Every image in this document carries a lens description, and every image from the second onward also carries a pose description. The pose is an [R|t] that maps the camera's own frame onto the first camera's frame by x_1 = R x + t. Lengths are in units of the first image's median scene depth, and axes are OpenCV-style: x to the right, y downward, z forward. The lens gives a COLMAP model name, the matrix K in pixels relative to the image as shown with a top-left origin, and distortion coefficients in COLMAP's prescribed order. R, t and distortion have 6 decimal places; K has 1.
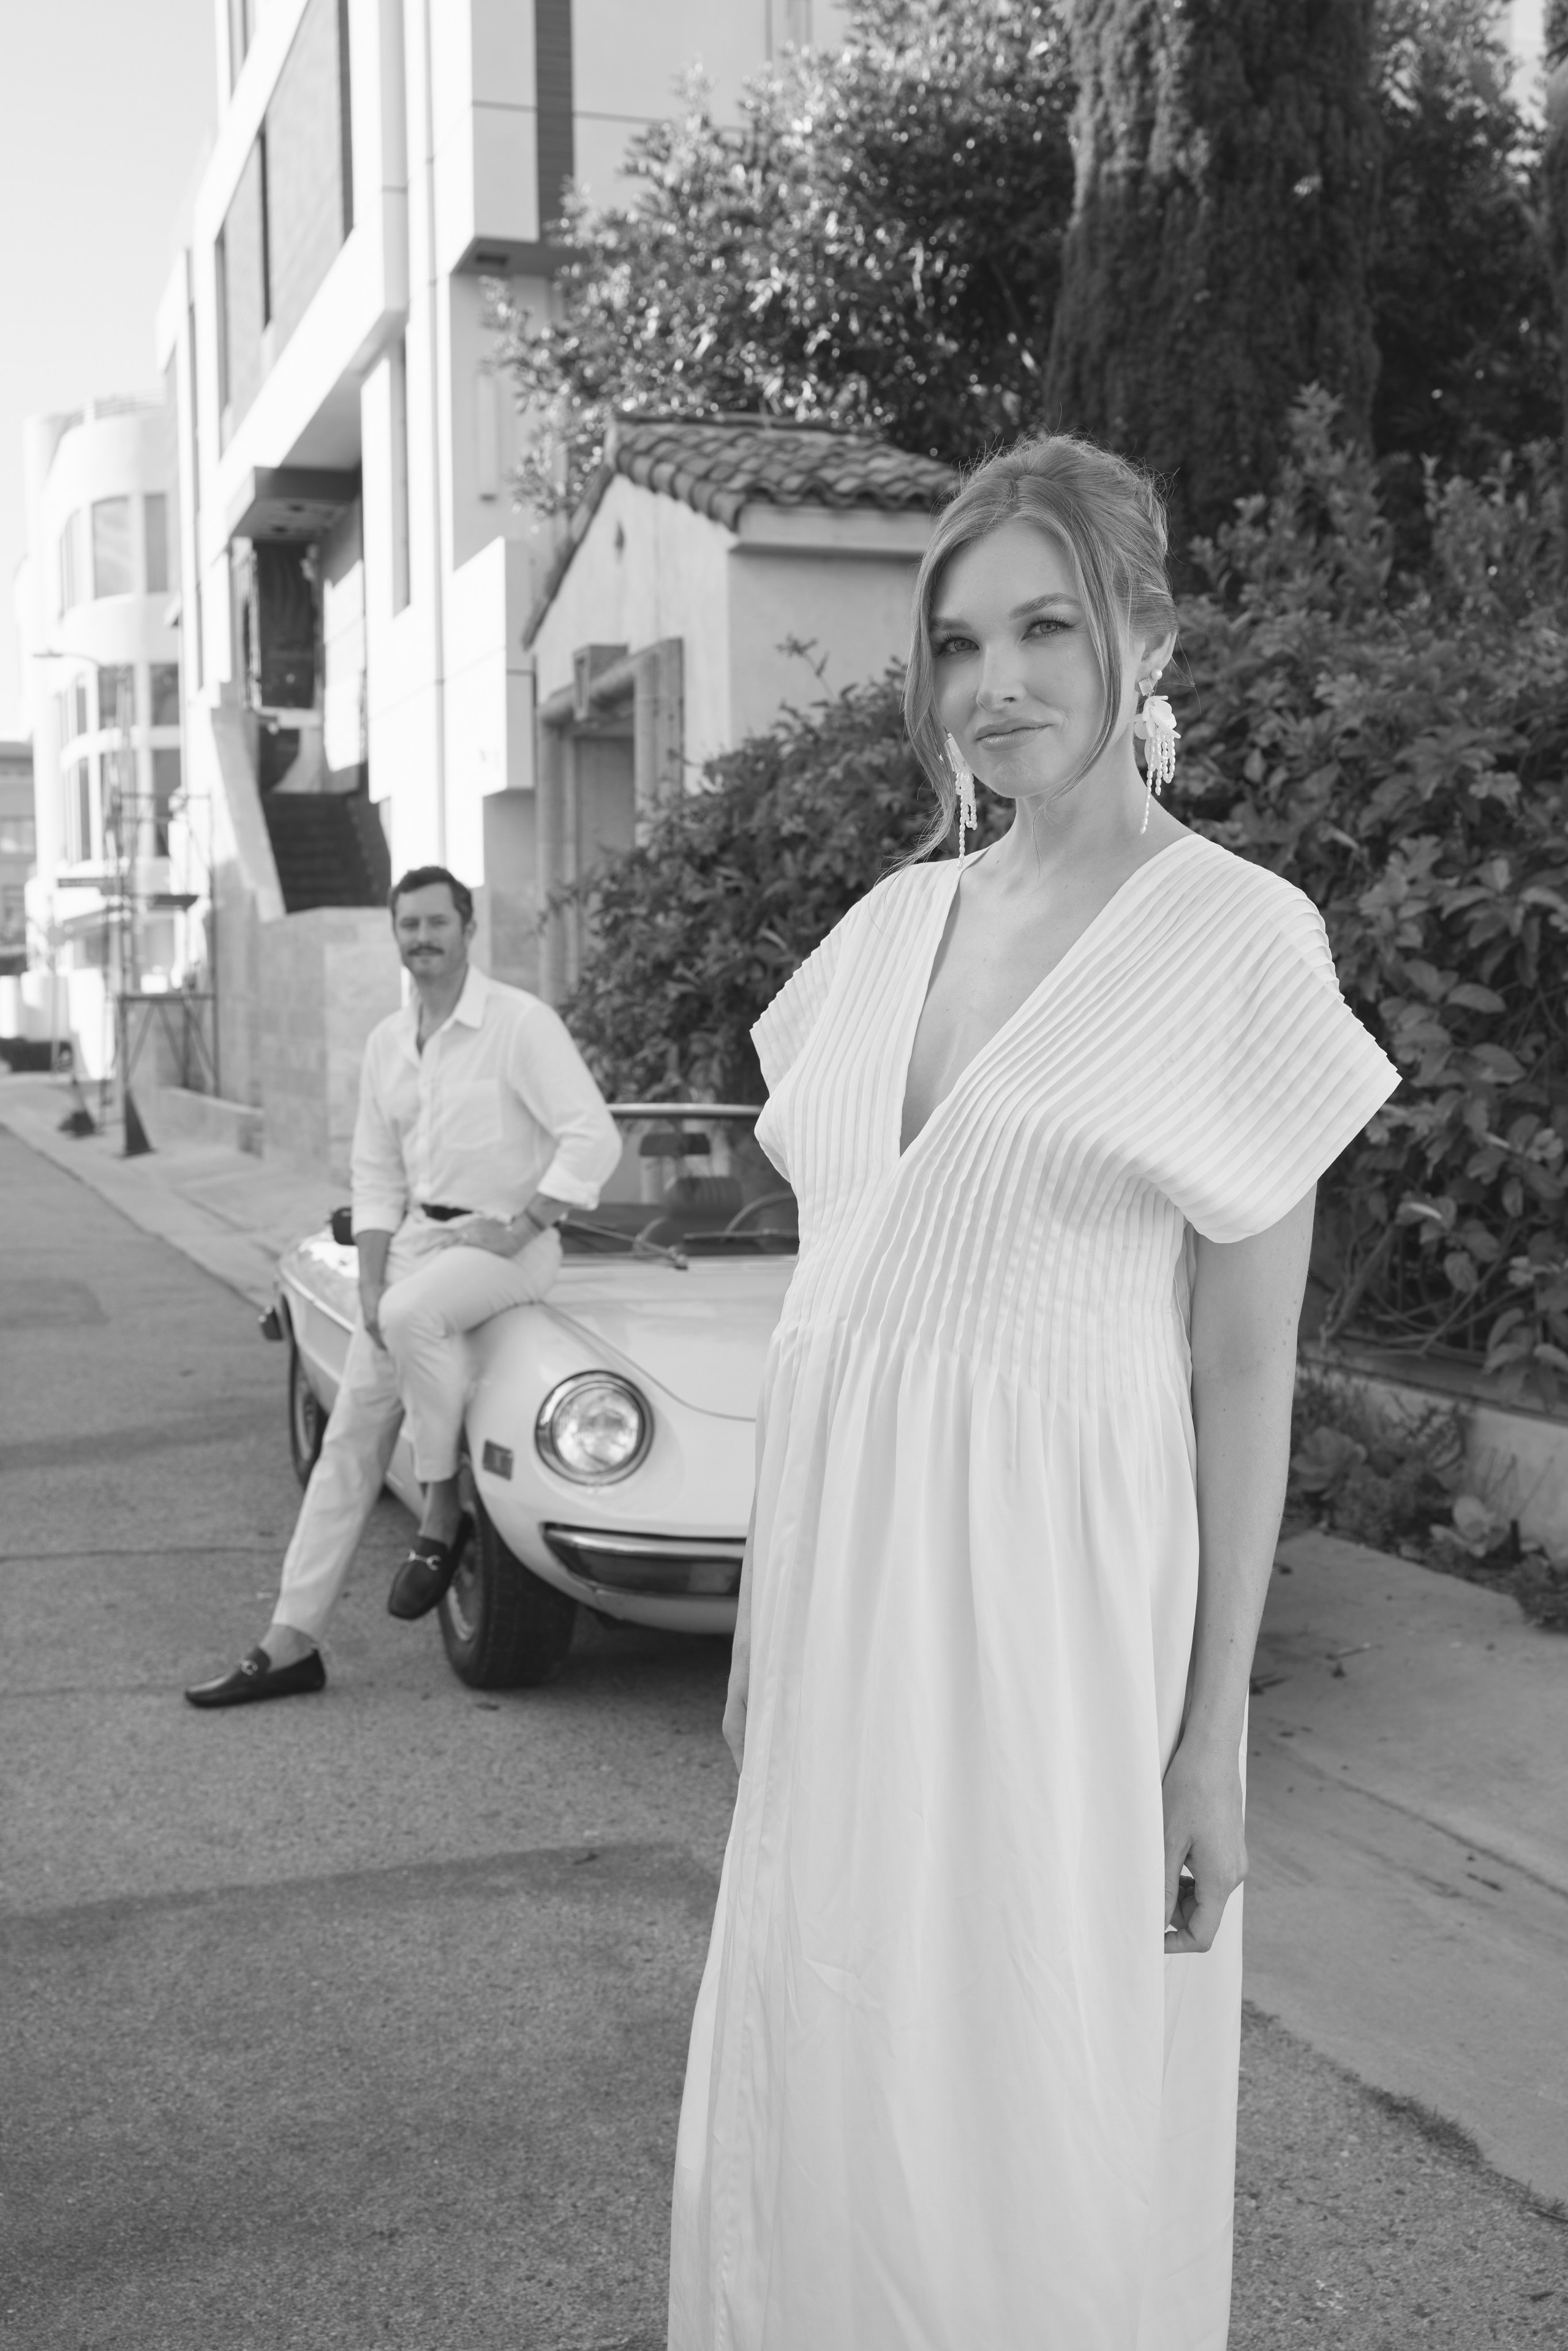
lens RADIAL K [[2563.9, 0, 794.5], [0, 2563.9, 1183.9], [0, 0, 1]] dist [0.009550, 0.000000]
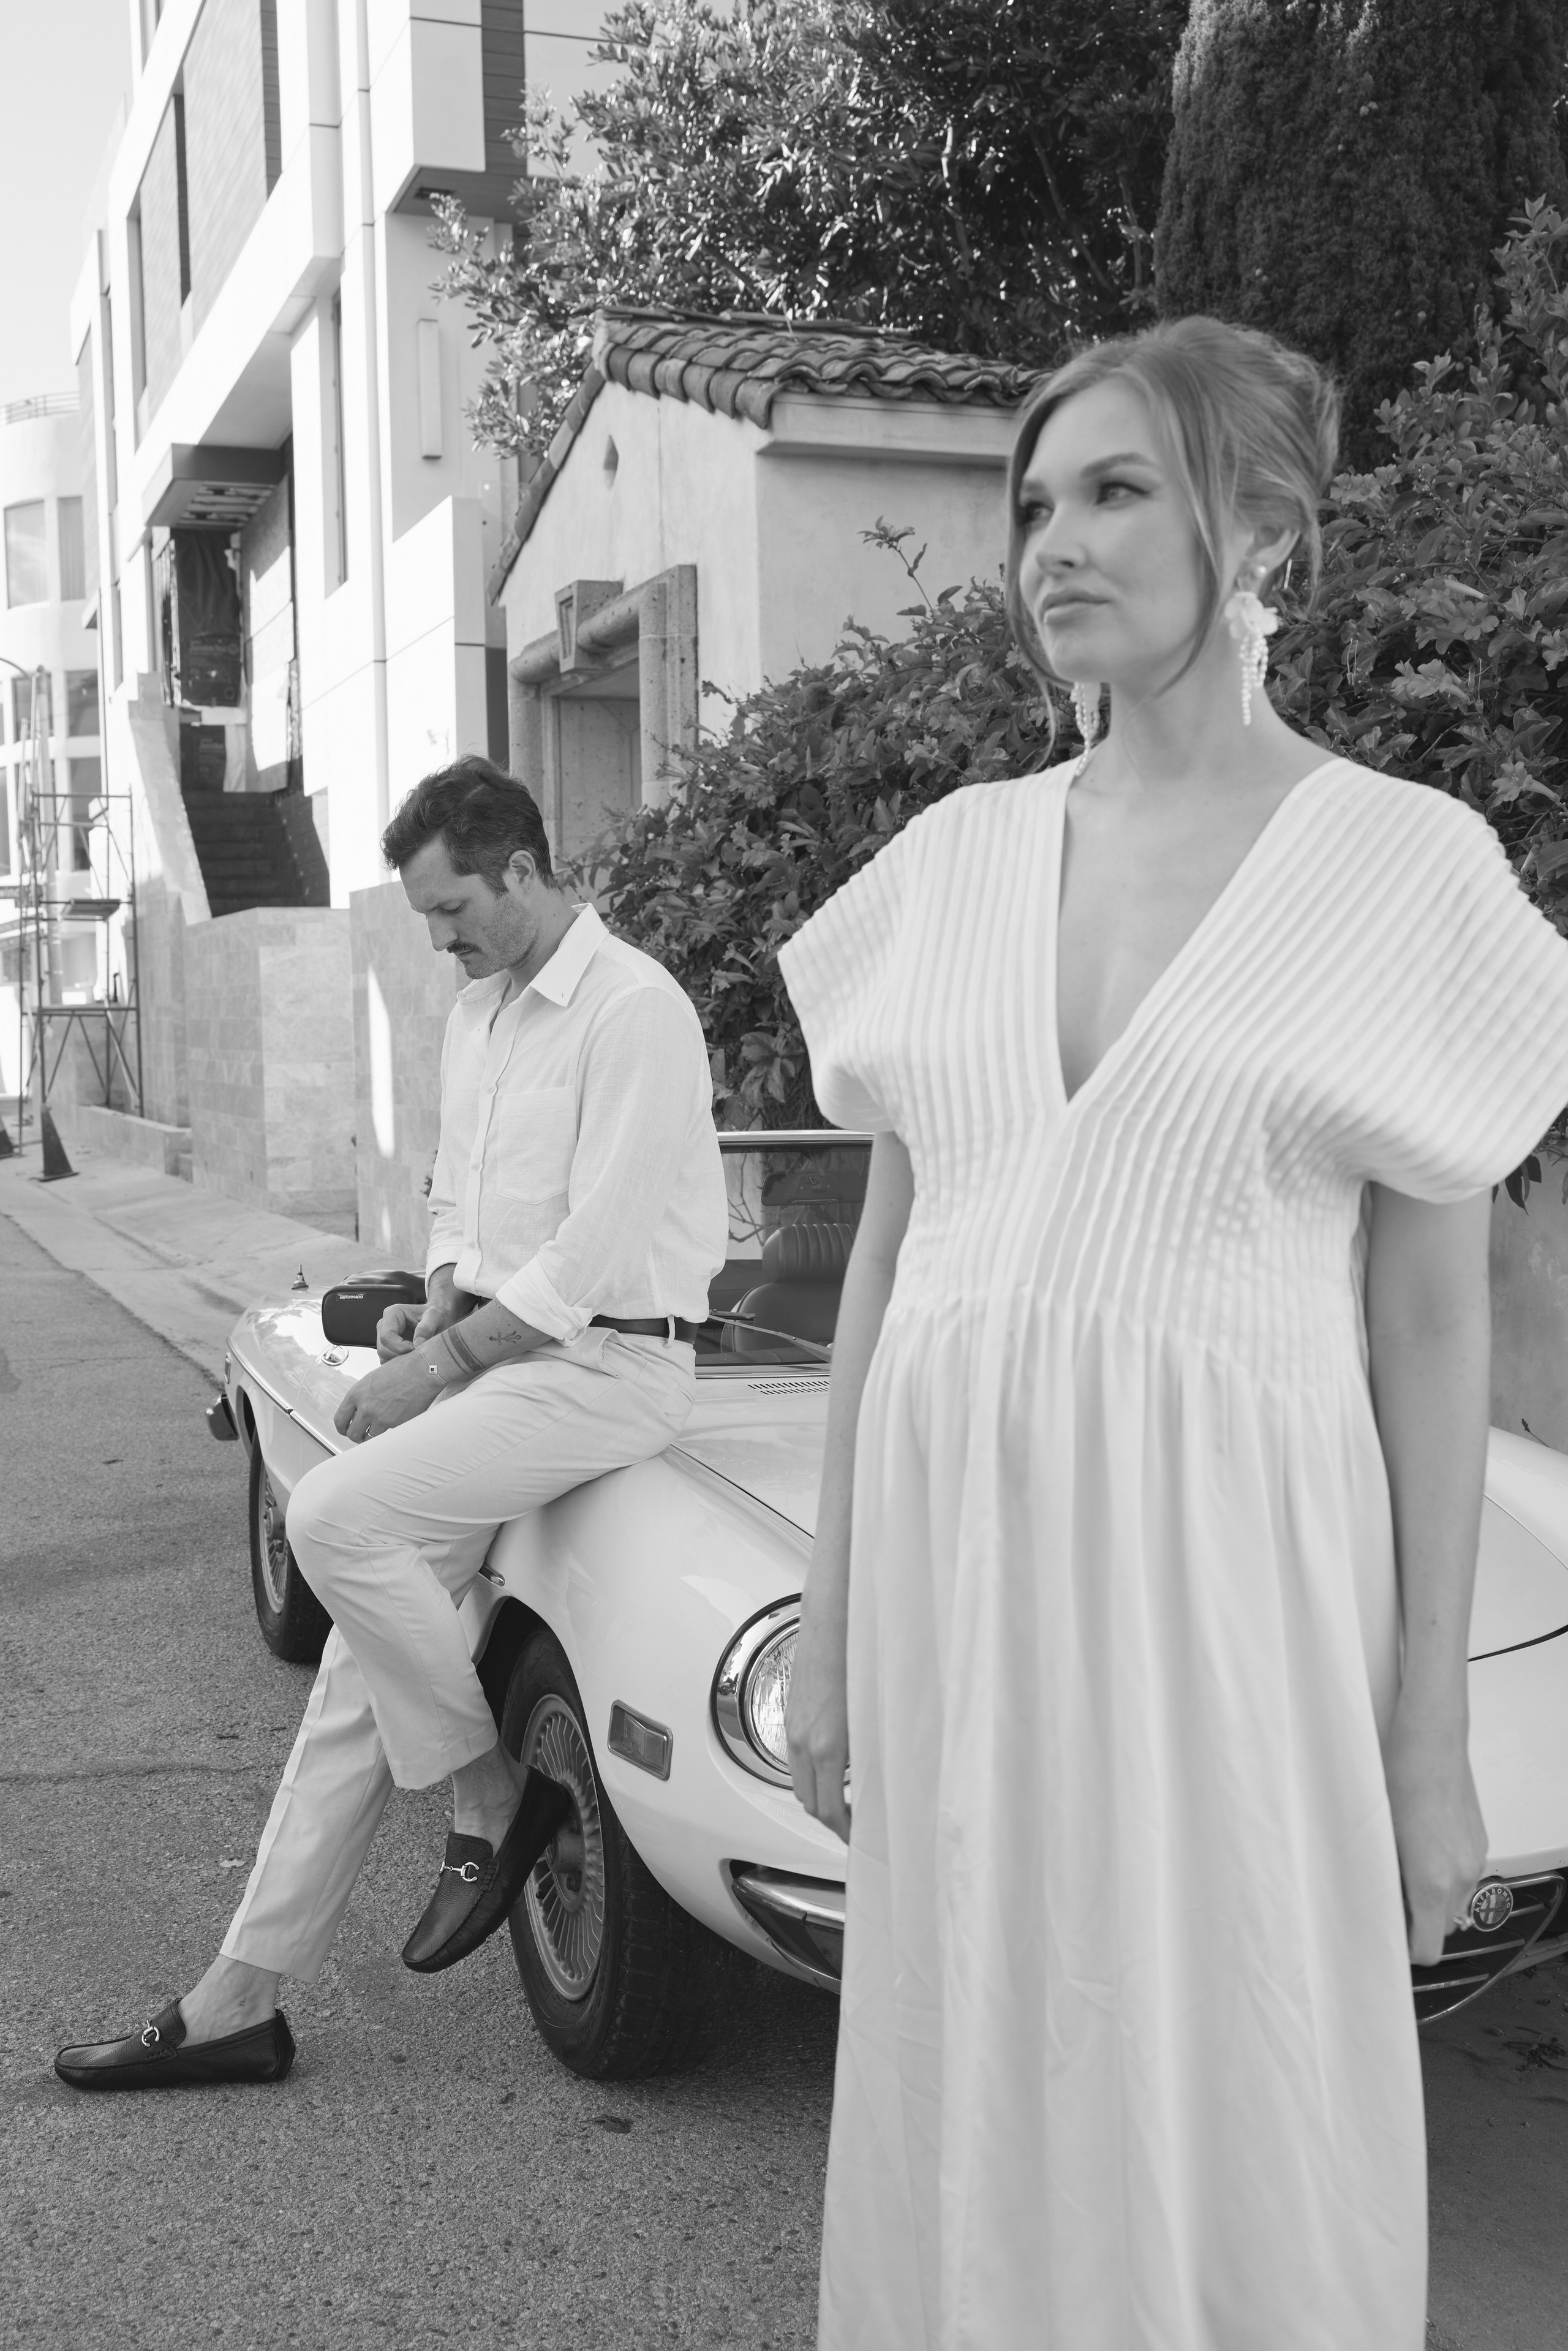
lens RADIAL K [[2459.1, 0, 760.1], [0, 2459.1, 1197.4], [0, 0, 1]] dist [-0.007829, 0.000000]
pose [[0.999599, -0.012551, 0.025386, -0.047157], [0.012472, 0.999917, 0.003274, -0.008871], [-0.025425, -0.002956, 0.999672, 0.202272]]
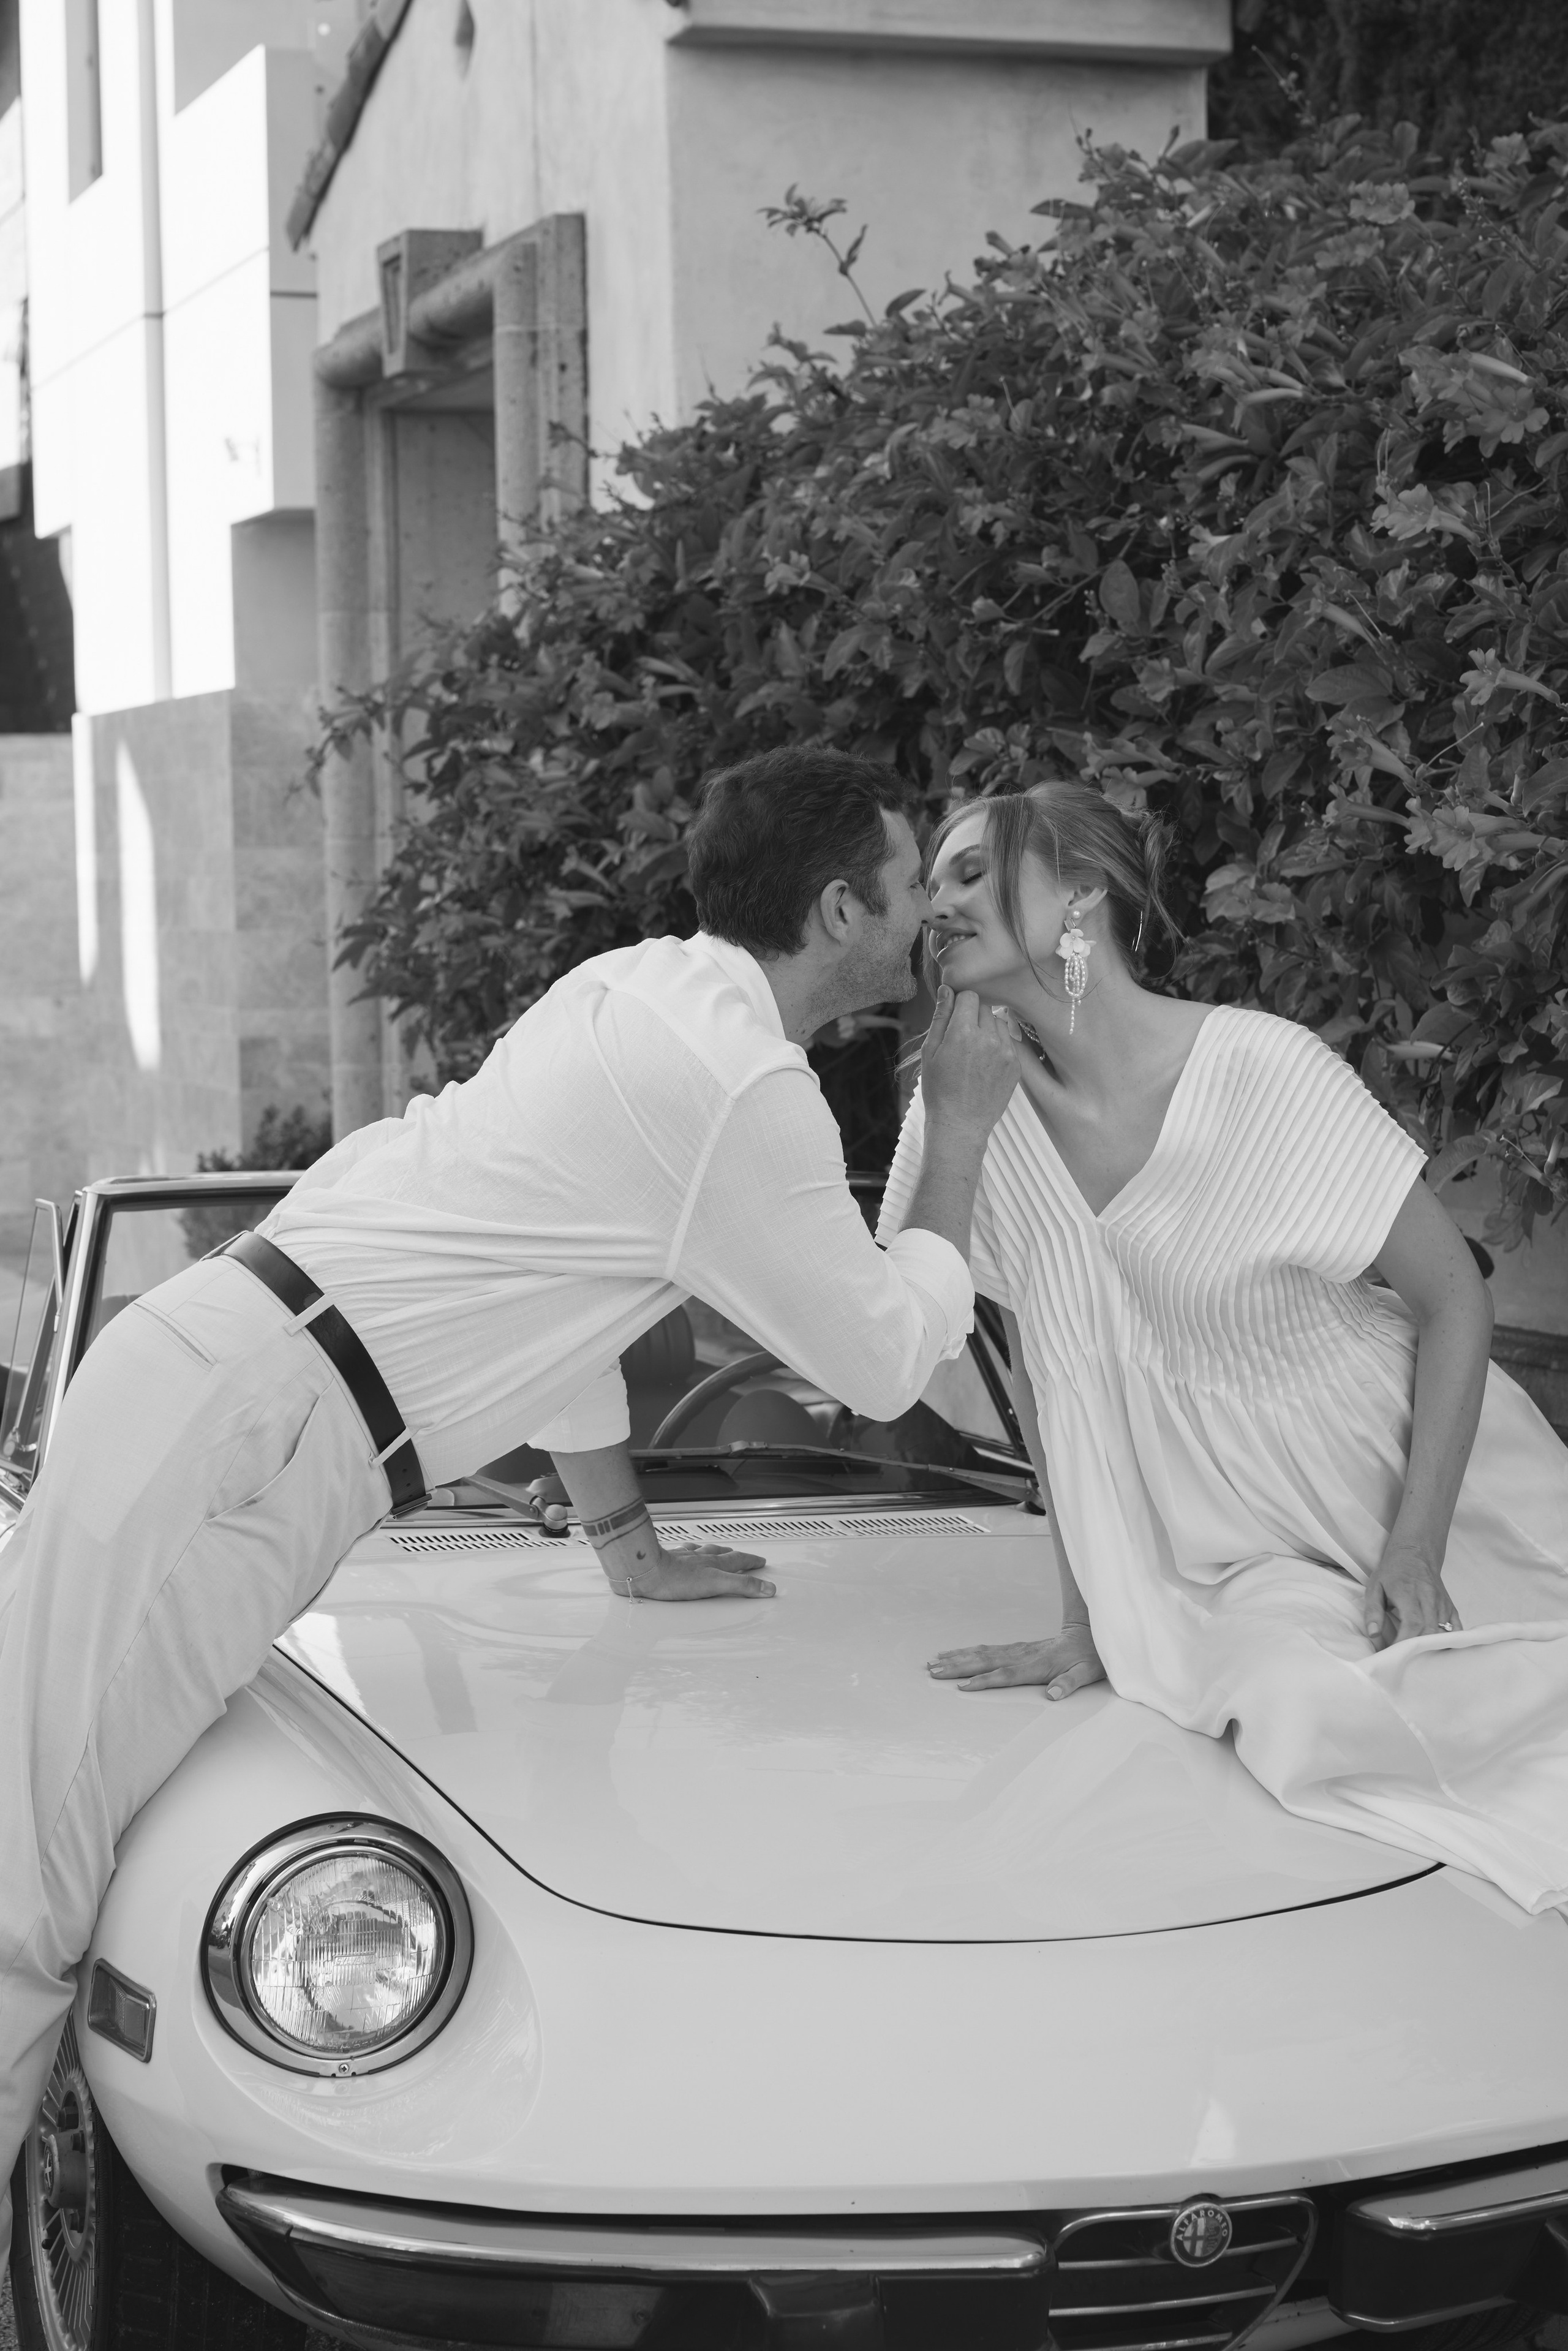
lens RADIAL K [[4429.8, 0, 771.8], [0, 4429.8, 1180.8], [0, 0, 1]] dist [-0.009108, 0.000000]
pose [[0.999880, -0.009777, -0.012029, 0.003387], [0.009748, 0.999949, -0.002452, -0.015472], [0.012052, 0.002335, 0.999925, 0.110058]]
